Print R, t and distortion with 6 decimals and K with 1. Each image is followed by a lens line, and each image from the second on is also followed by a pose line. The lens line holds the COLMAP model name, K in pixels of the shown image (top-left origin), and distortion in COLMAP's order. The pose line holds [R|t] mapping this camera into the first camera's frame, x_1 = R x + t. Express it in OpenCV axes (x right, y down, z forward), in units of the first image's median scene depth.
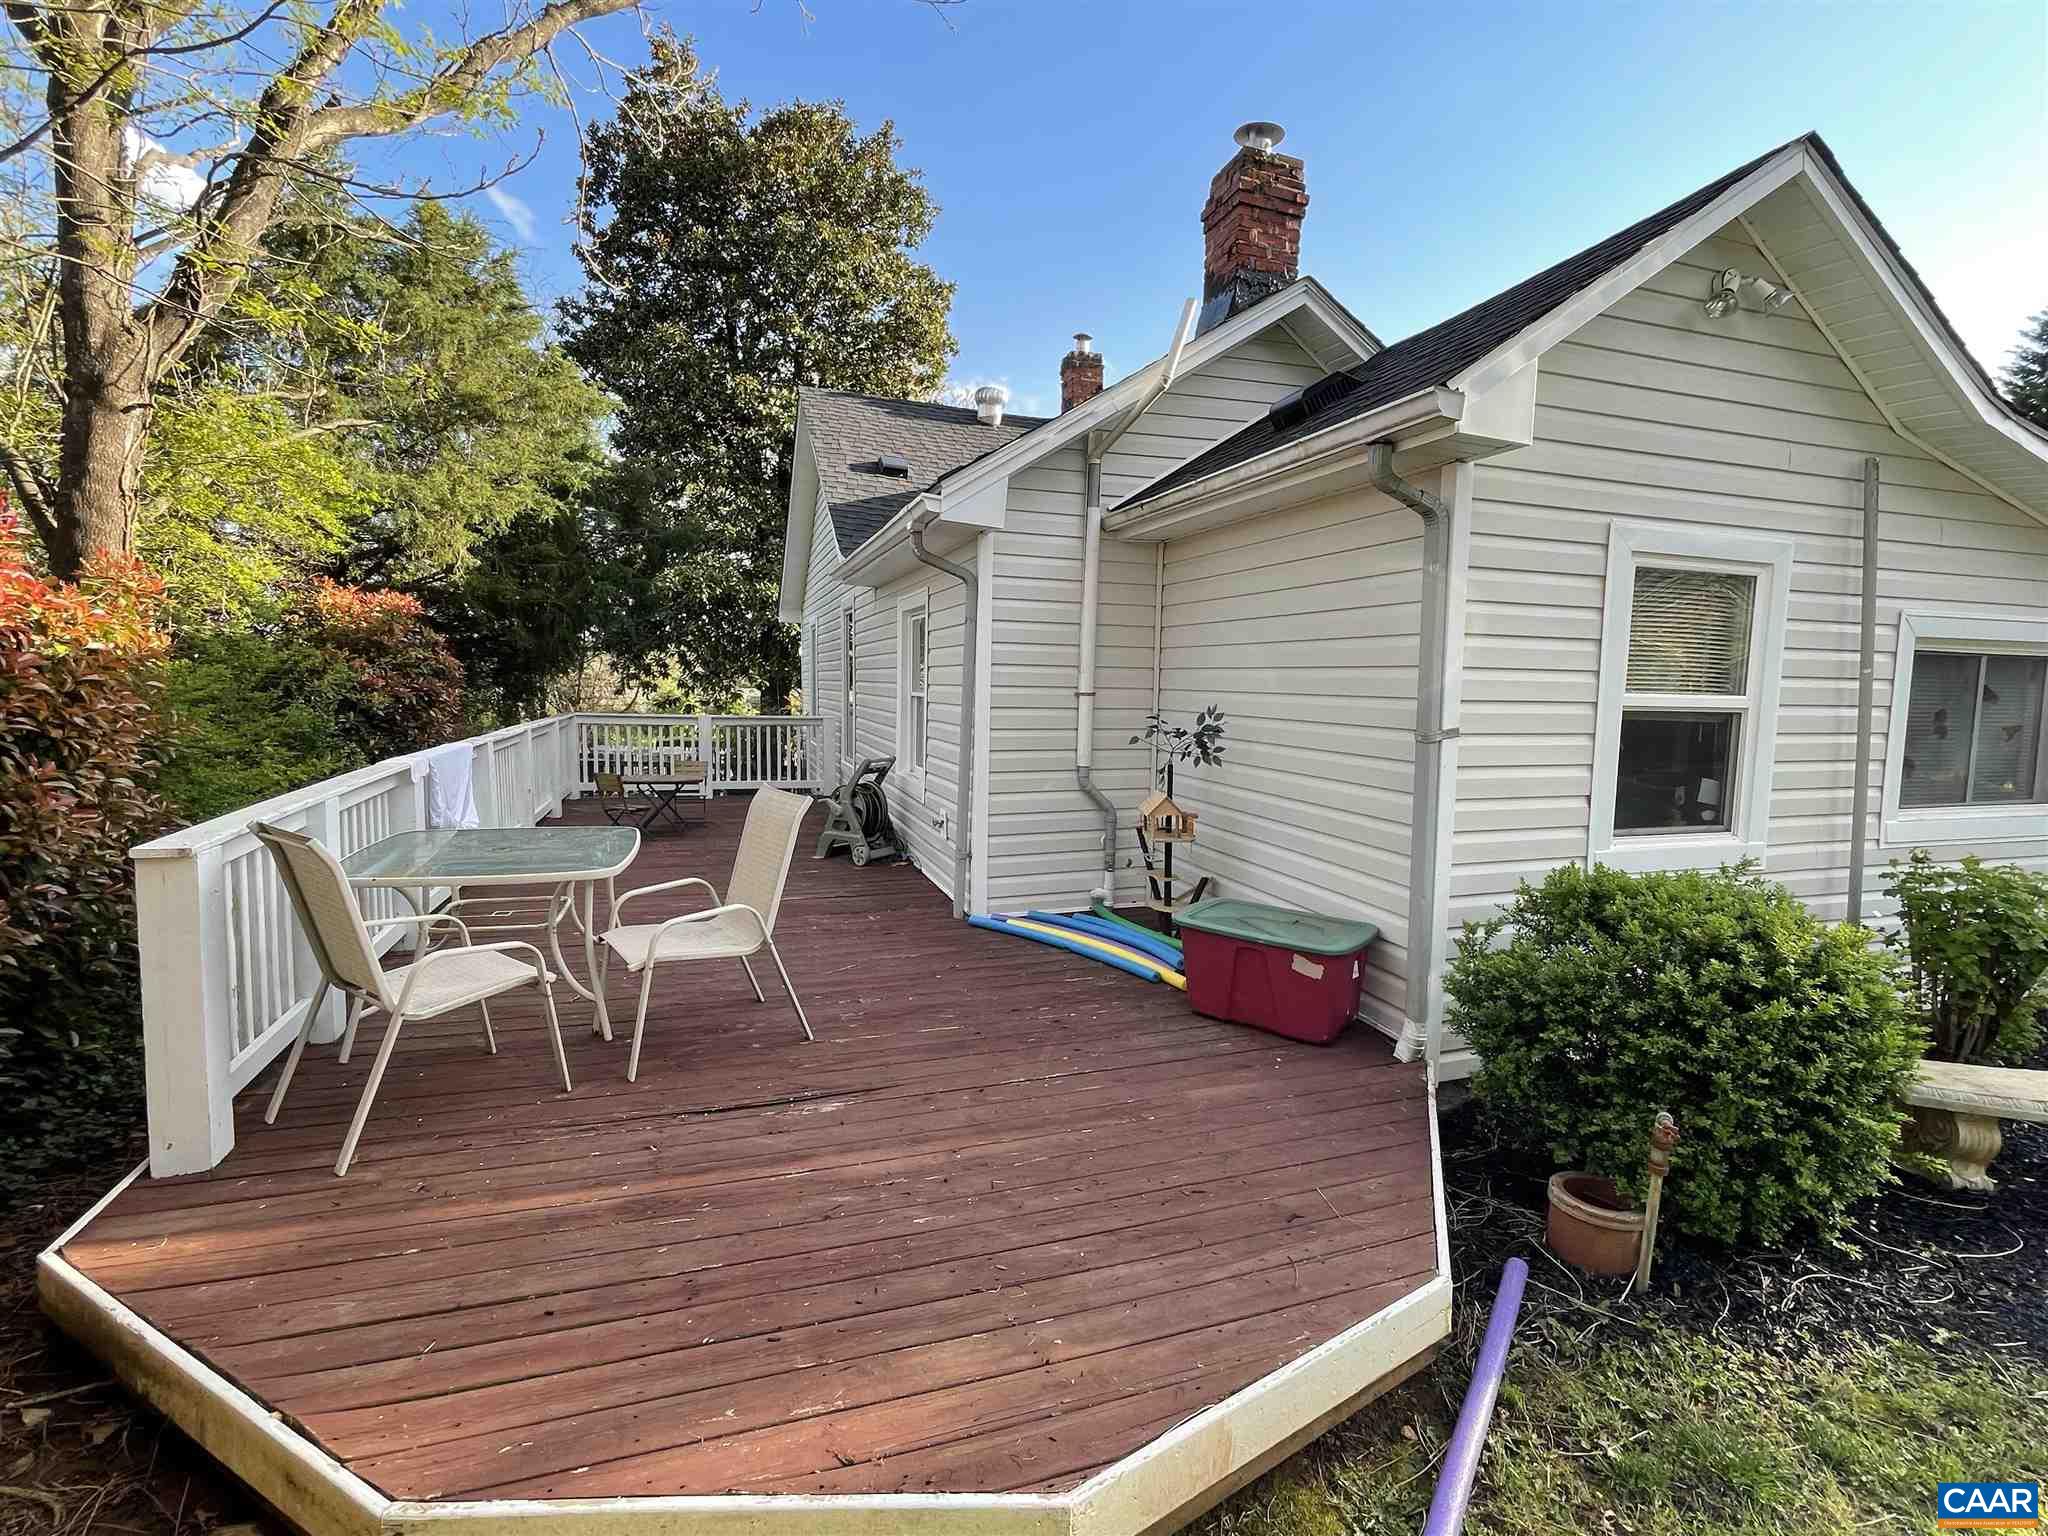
lens RADIAL K [[945.7, 0, 1024.0], [0, 945.7, 768.0], [0, 0, 1]] dist [0.000346, 0.000059]
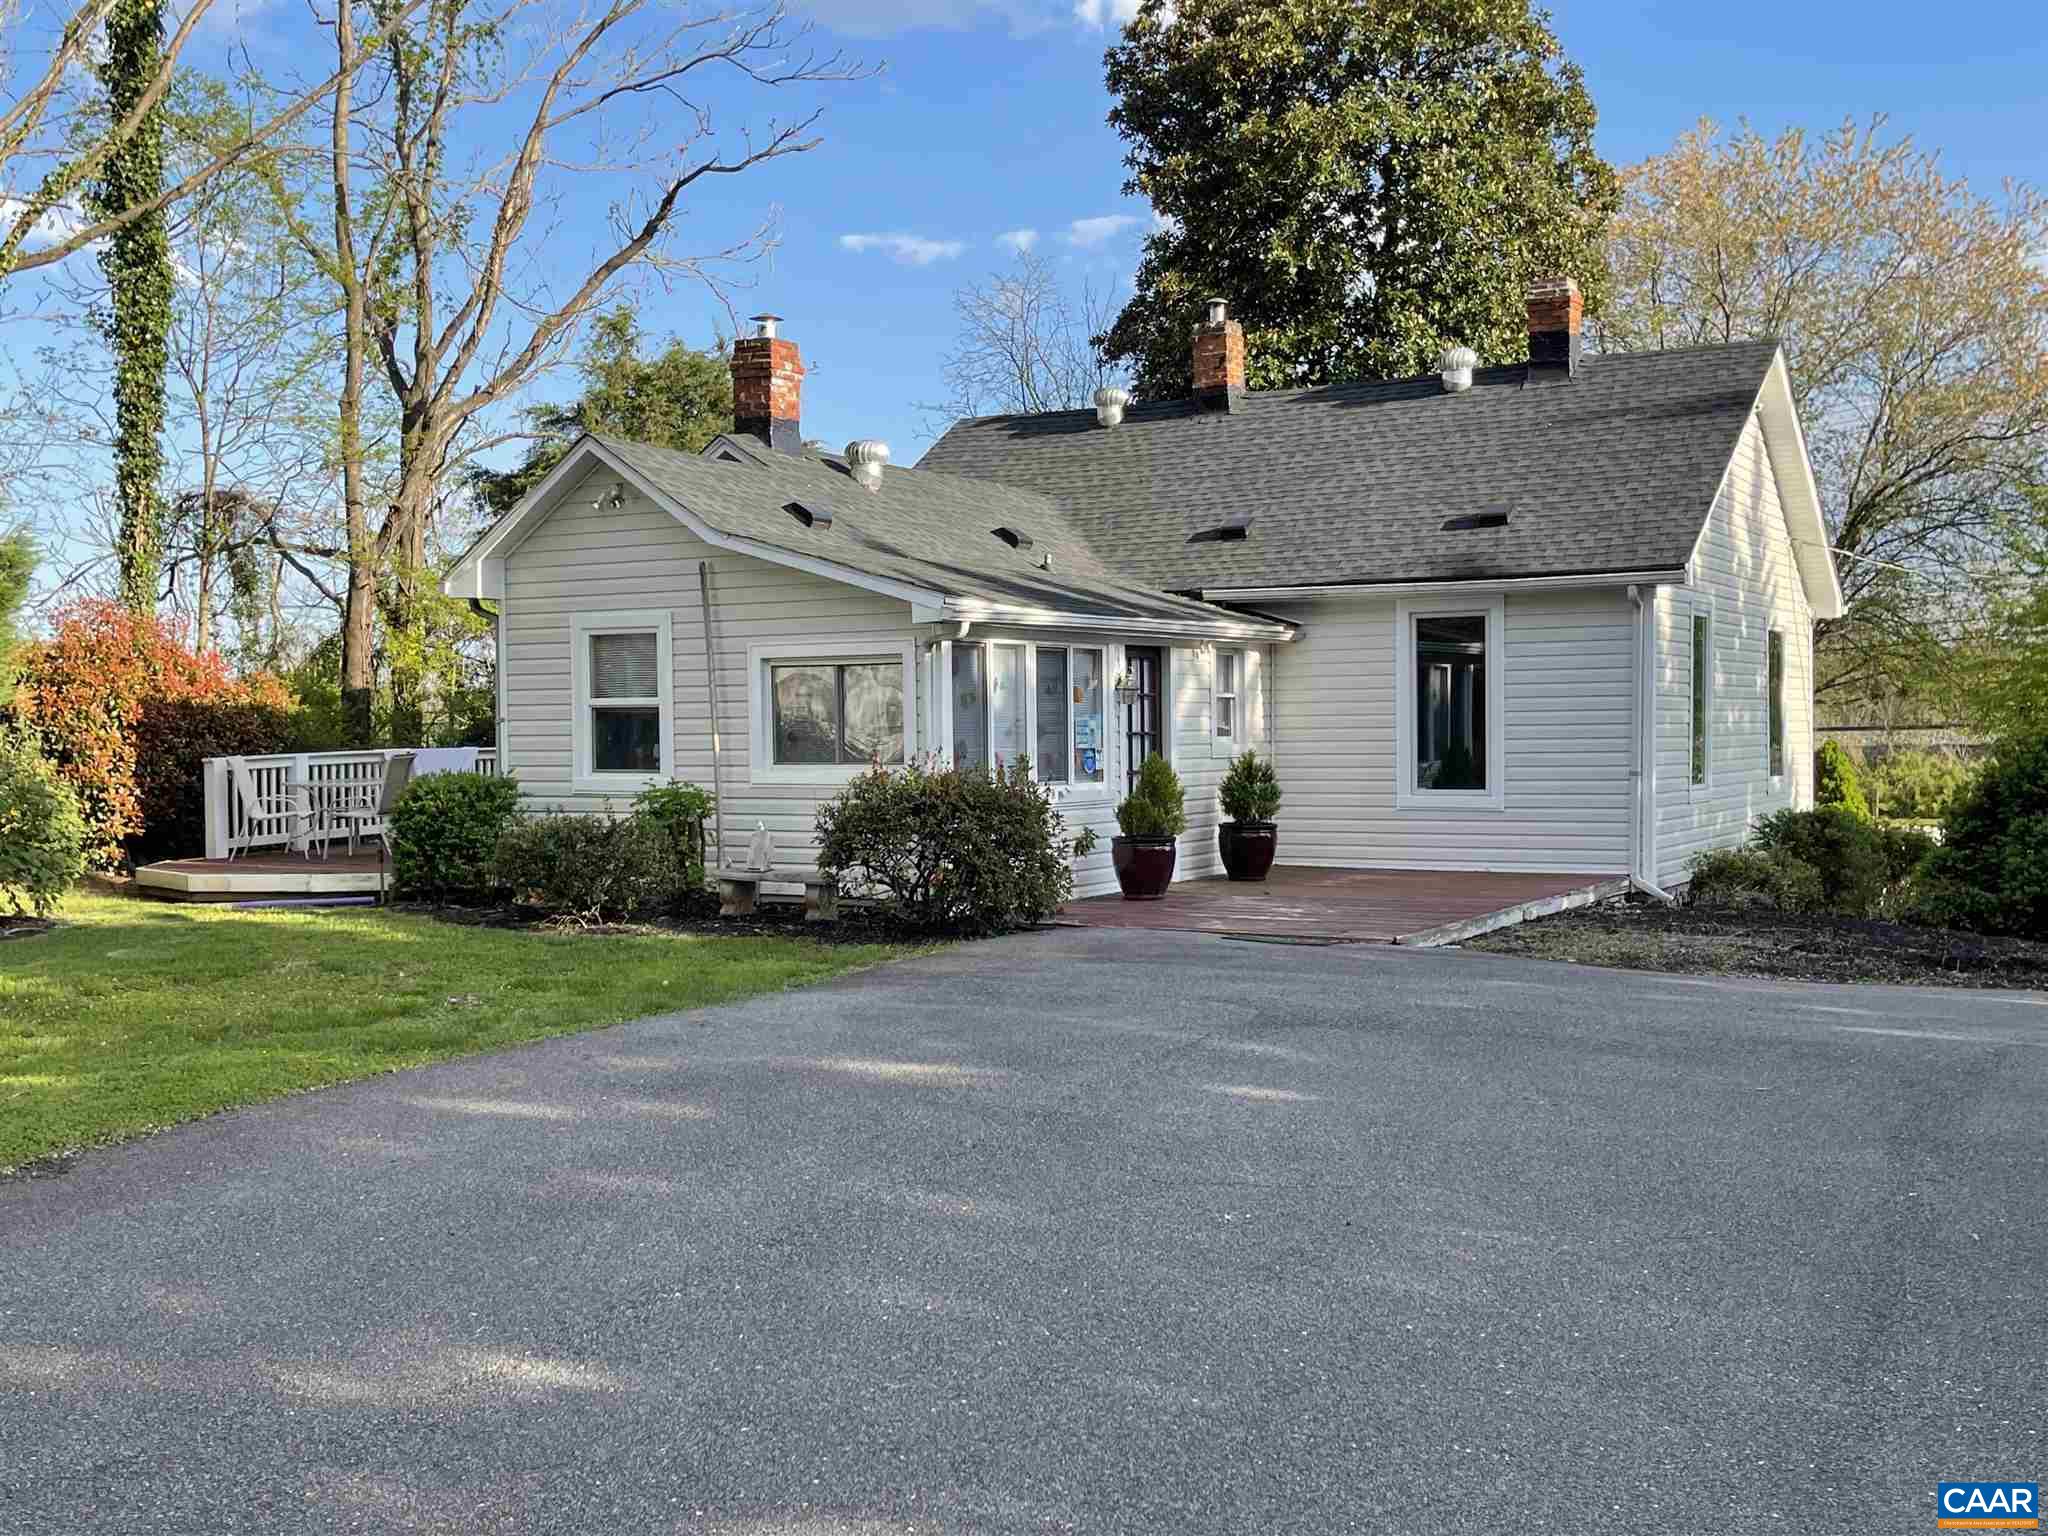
lens RADIAL K [[2046.9, 0, 1024.0], [0, 2046.9, 768.0], [0, 0, 1]] dist [-0.010684, -0.008613]
pose [[0.656316, -0.007645, -0.754448, 4.129862], [-0.045343, 0.997742, -0.049554, 0.217106], [0.753123, 0.066732, 0.654487, -1.015634]]
